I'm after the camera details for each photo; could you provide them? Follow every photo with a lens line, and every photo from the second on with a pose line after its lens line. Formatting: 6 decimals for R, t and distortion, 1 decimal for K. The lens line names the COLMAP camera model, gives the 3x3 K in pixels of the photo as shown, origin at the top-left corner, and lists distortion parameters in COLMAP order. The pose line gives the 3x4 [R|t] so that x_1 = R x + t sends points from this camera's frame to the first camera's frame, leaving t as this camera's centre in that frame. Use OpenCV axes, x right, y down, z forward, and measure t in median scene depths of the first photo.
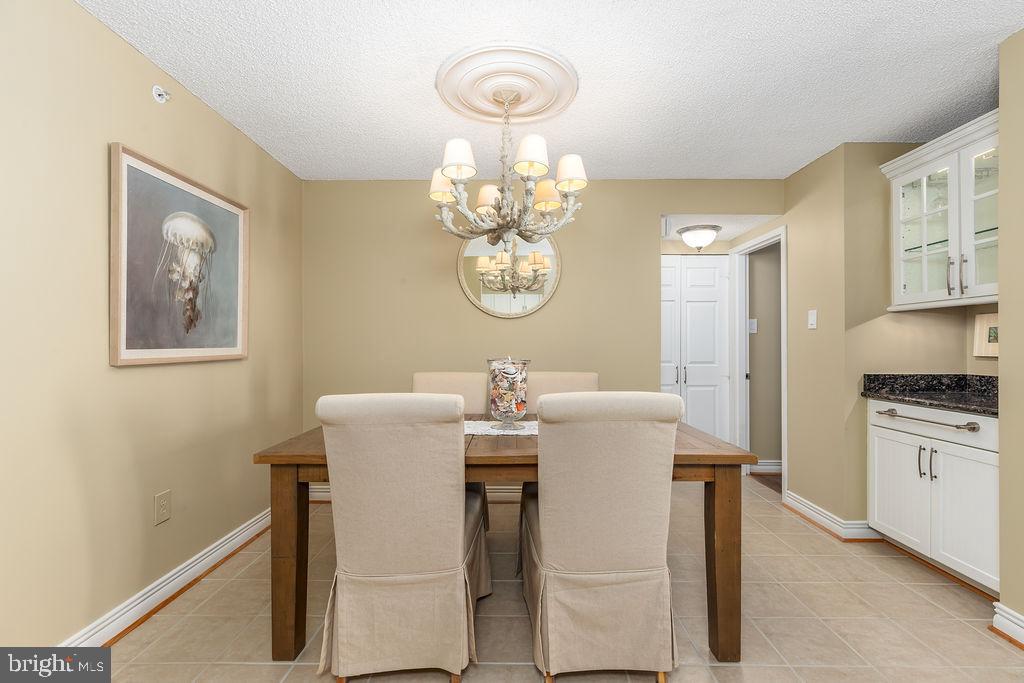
lens RADIAL K [[465.9, 0, 509.2], [0, 465.9, 344.4], [0, 0, 1]] dist [-0.001872, -0.000743]
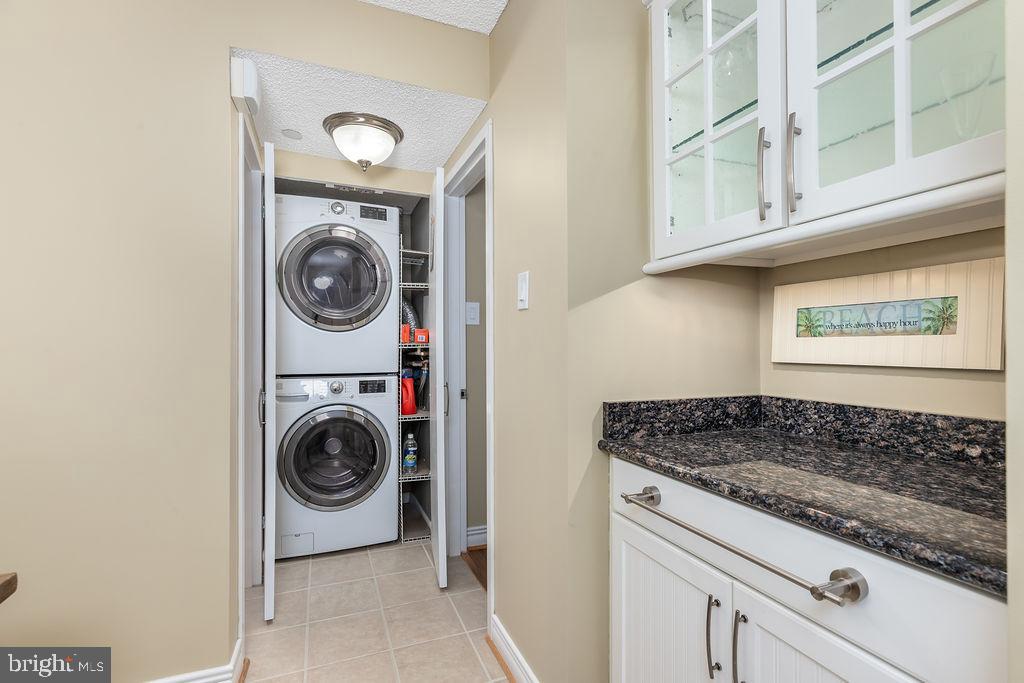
lens RADIAL K [[461.7, 0, 513.9], [0, 461.7, 340.3], [0, 0, 1]] dist [0.004367, 0.000010]
pose [[0.921604, 0.008147, 0.388046, 0.504779], [-0.002918, 0.999897, -0.014063, 0.007613], [-0.388121, 0.011828, 0.921533, 0.612529]]
